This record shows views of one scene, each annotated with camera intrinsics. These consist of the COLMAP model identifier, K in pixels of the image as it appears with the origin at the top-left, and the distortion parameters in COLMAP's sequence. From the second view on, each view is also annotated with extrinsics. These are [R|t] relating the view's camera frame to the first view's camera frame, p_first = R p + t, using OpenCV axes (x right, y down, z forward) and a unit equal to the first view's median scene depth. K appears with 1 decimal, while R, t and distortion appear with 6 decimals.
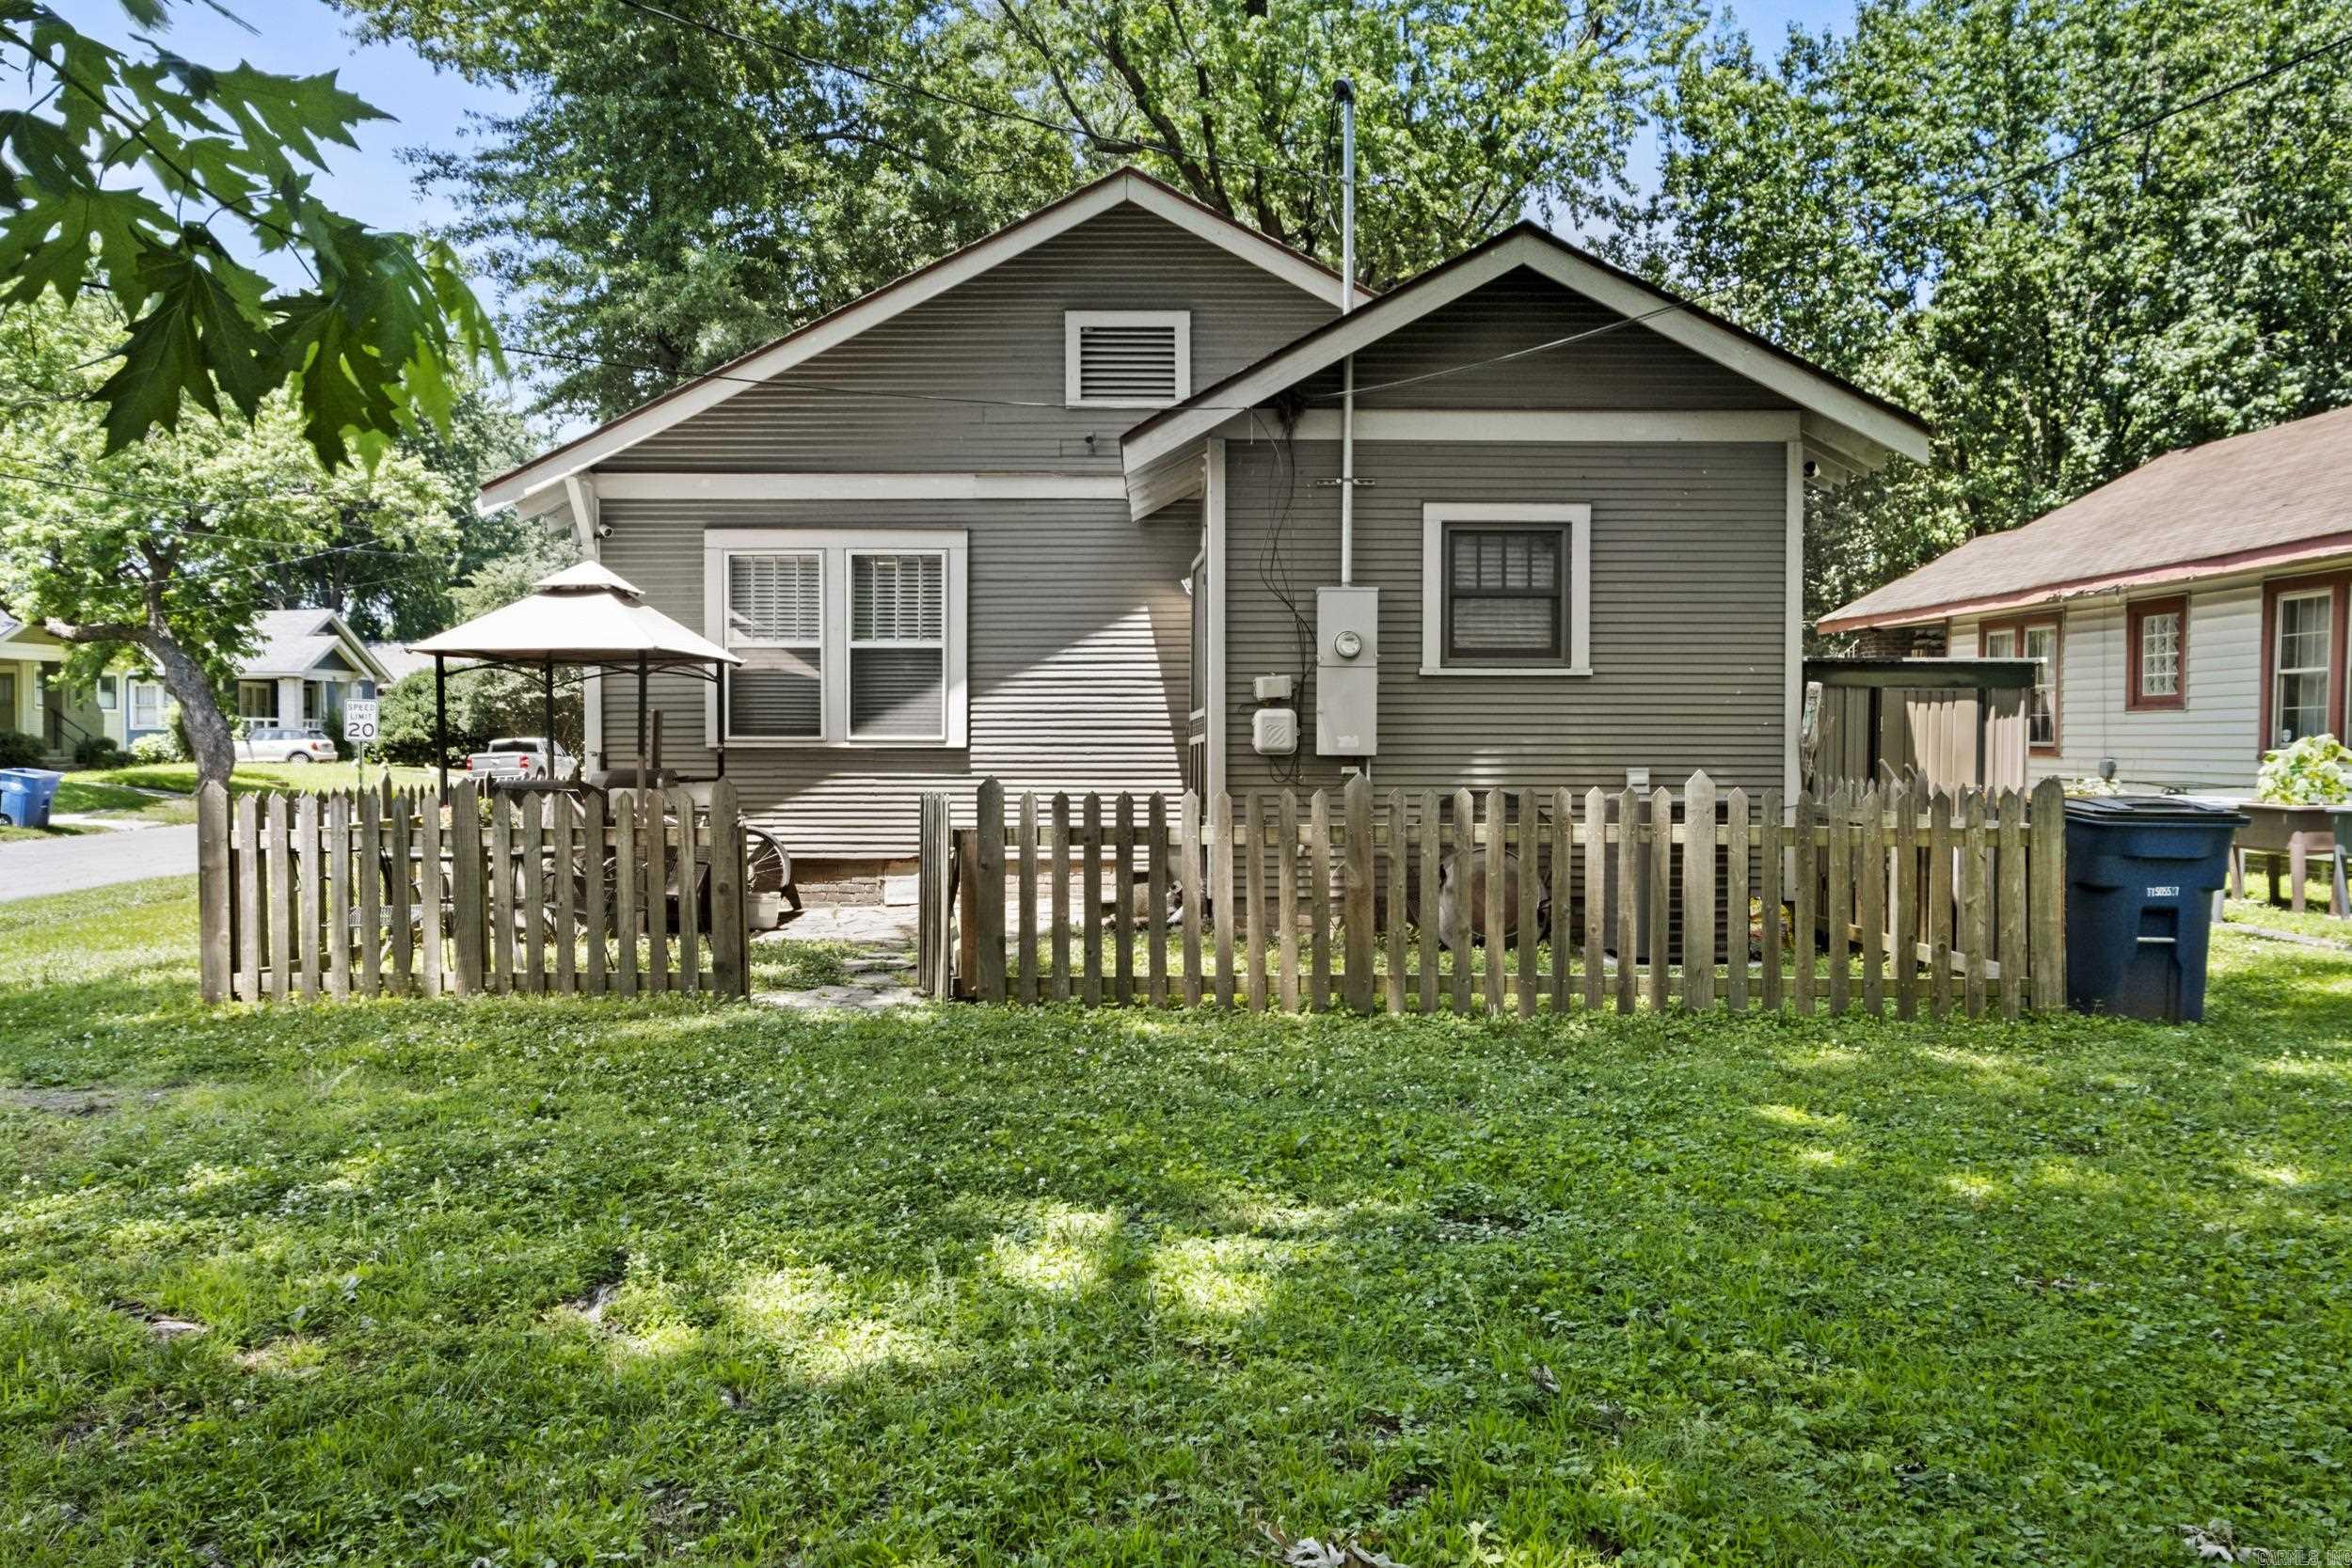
lens RADIAL K [[1700.5, 0, 1176.0], [0, 1700.5, 784.0], [0, 0, 1]] dist [0.001947, 0.000220]
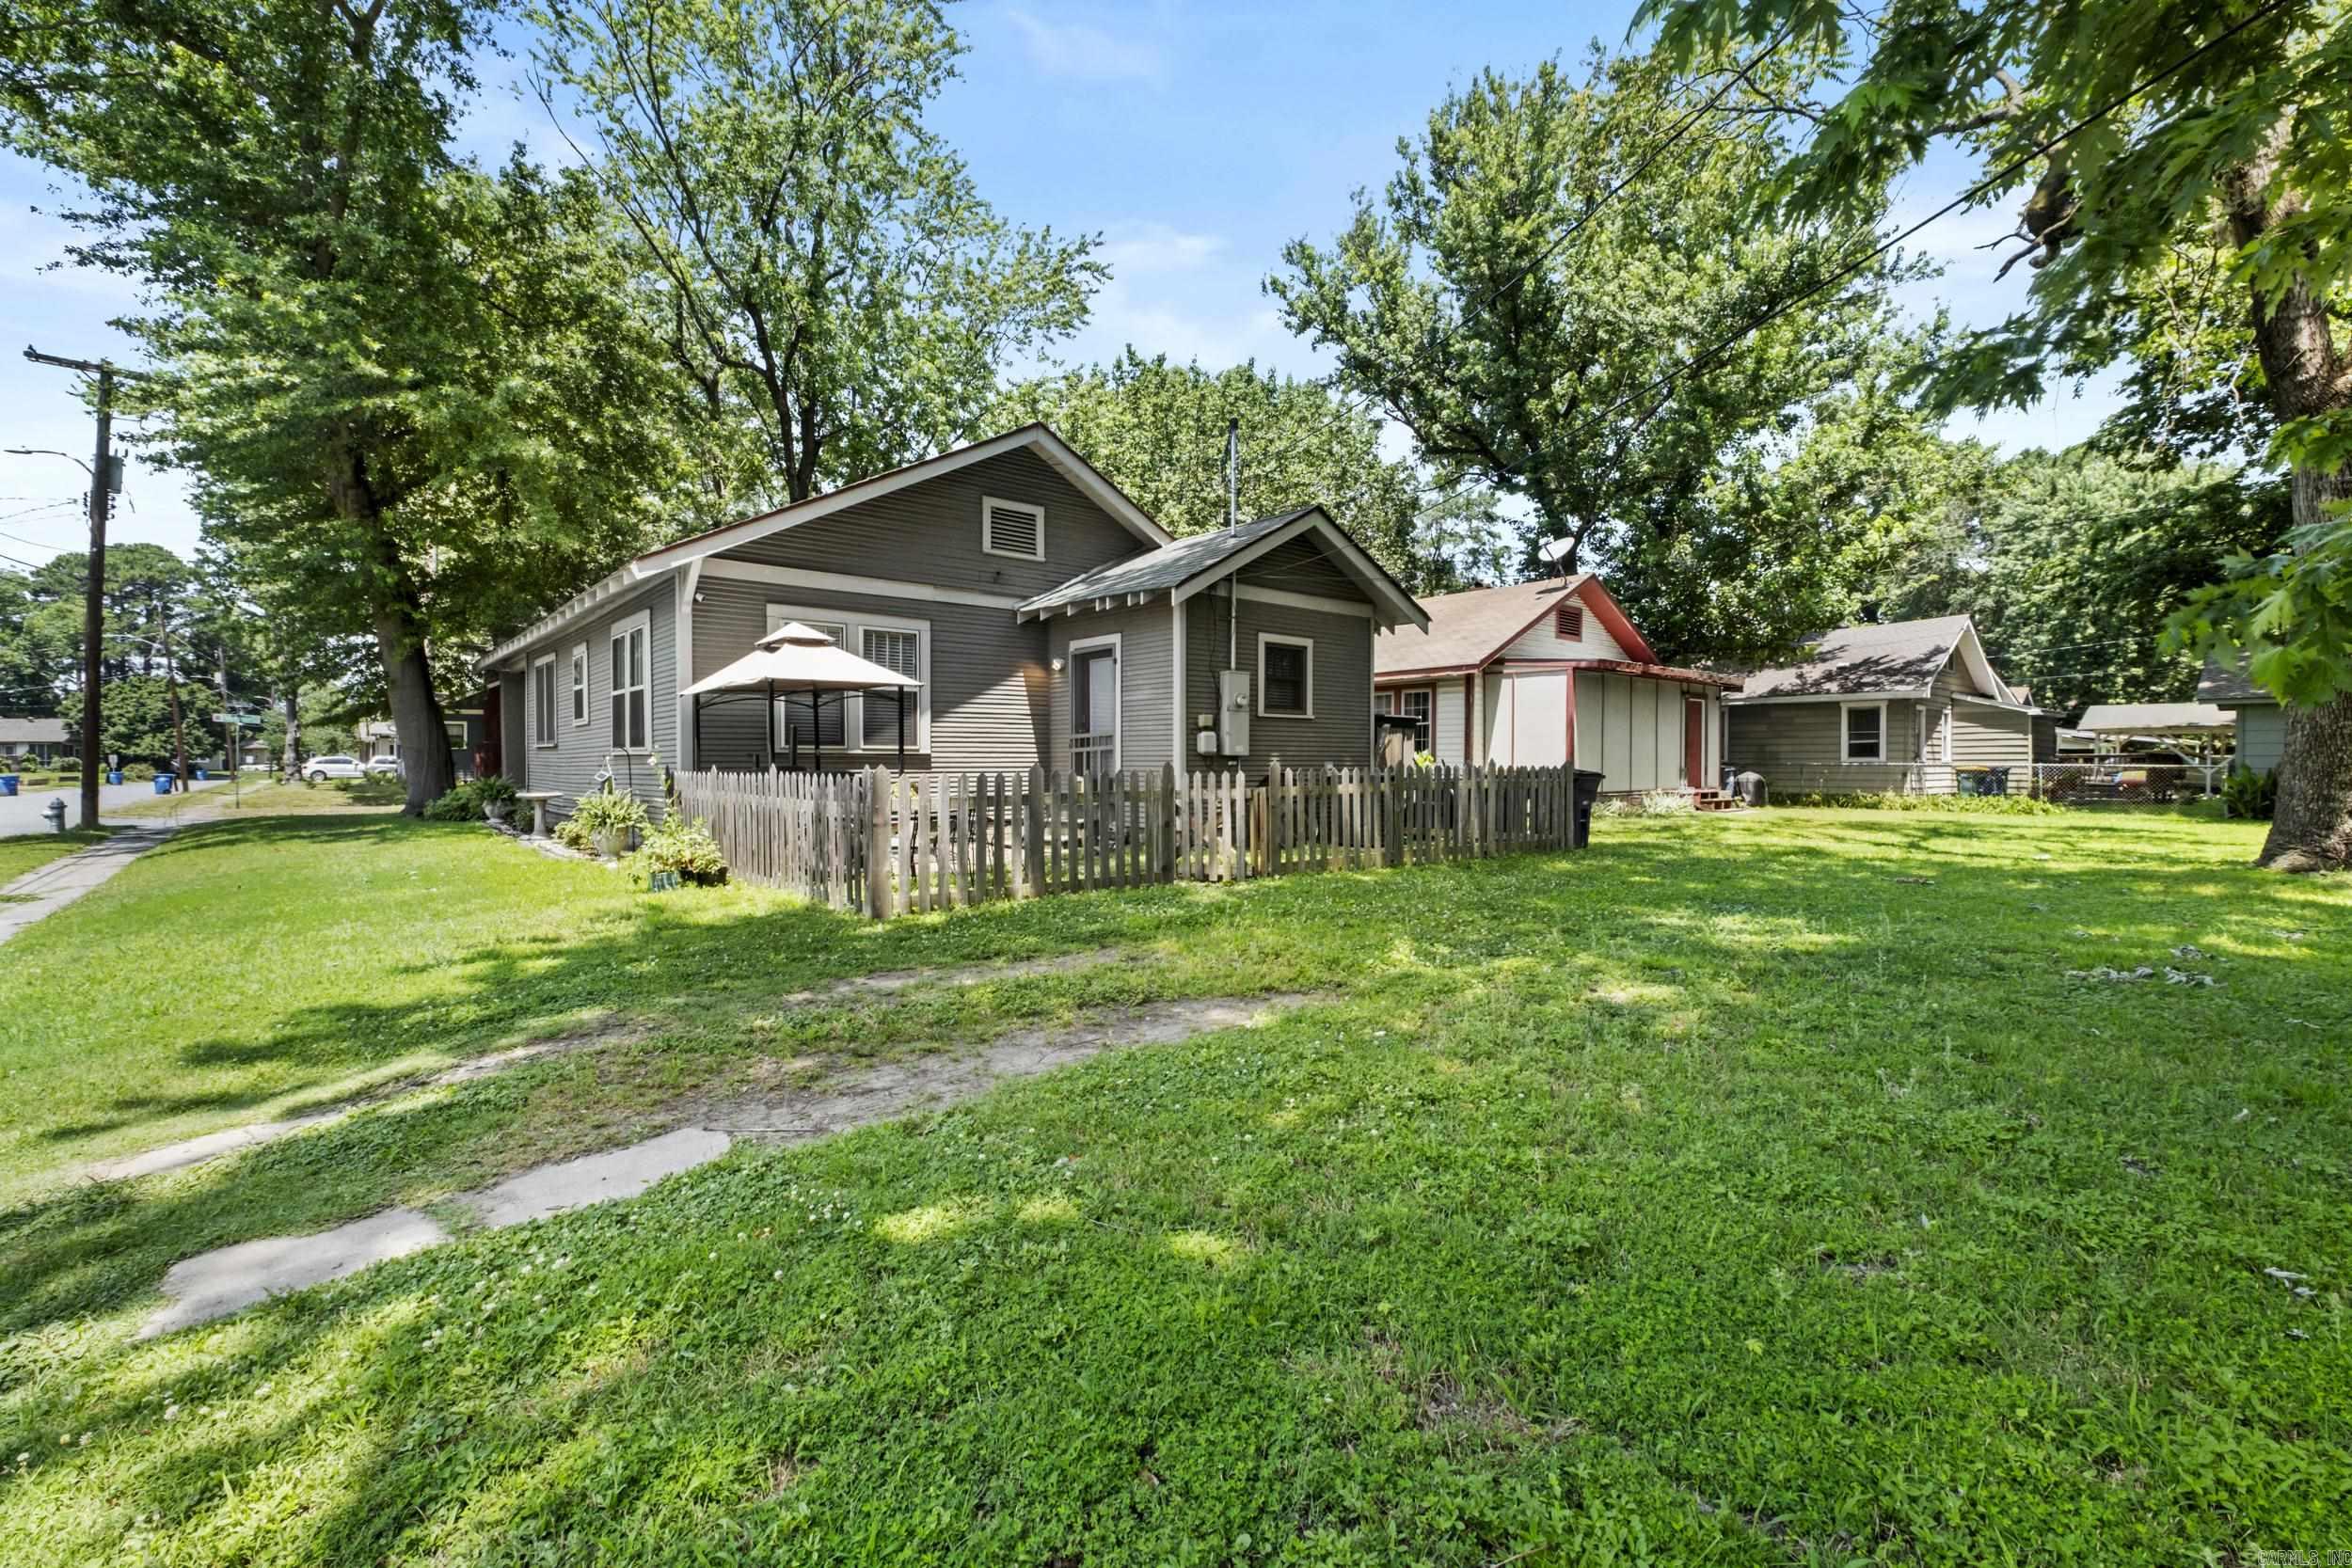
lens RADIAL K [[1025.1, 0, 1170.6], [0, 1025.1, 788.4], [0, 0, 1]] dist [-0.004281, -0.000163]
pose [[0.769085, -0.016485, 0.638934, -0.720065], [0.017683, 0.999833, 0.004511, 0.014341], [-0.638902, 0.007828, 0.769249, 0.124420]]
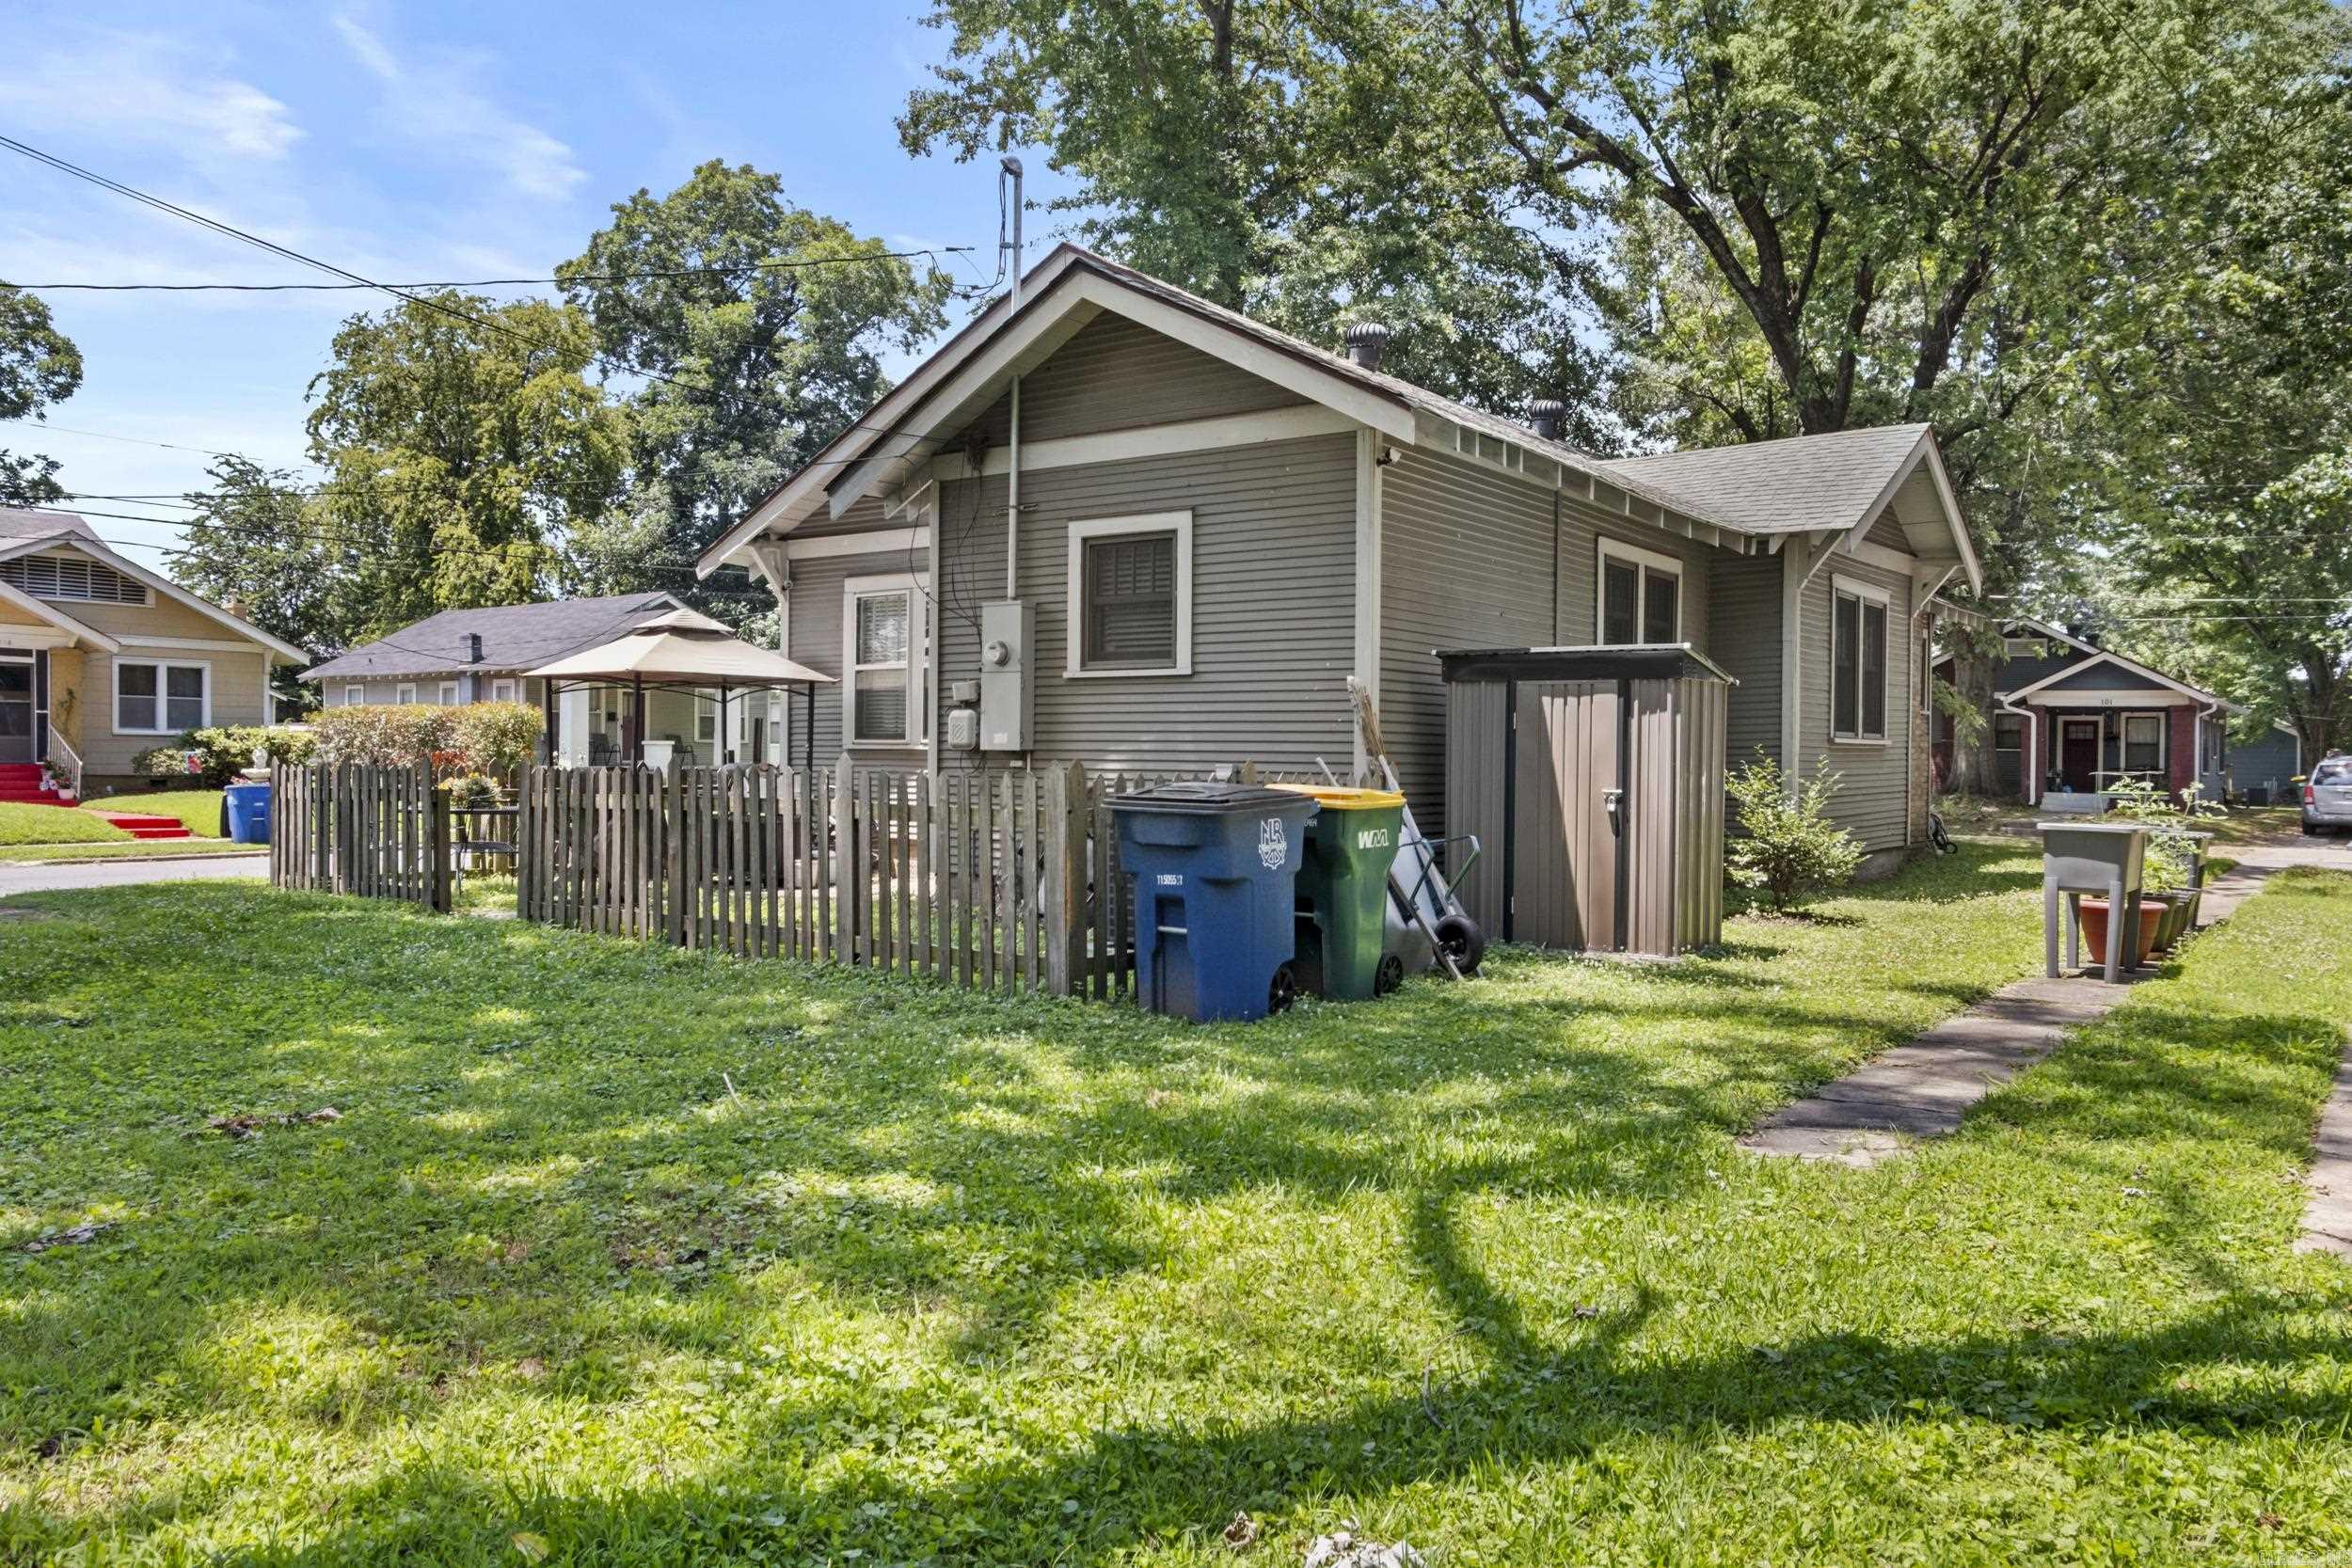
lens RADIAL K [[1700.5, 0, 1176.0], [0, 1700.5, 784.0], [0, 0, 1]] dist [0.001947, 0.000220]
pose [[0.791684, 0.017267, -0.610687, 0.873716], [-0.030001, 0.999493, -0.010632, 0.014109], [0.610194, 0.026739, 0.791801, 0.174241]]
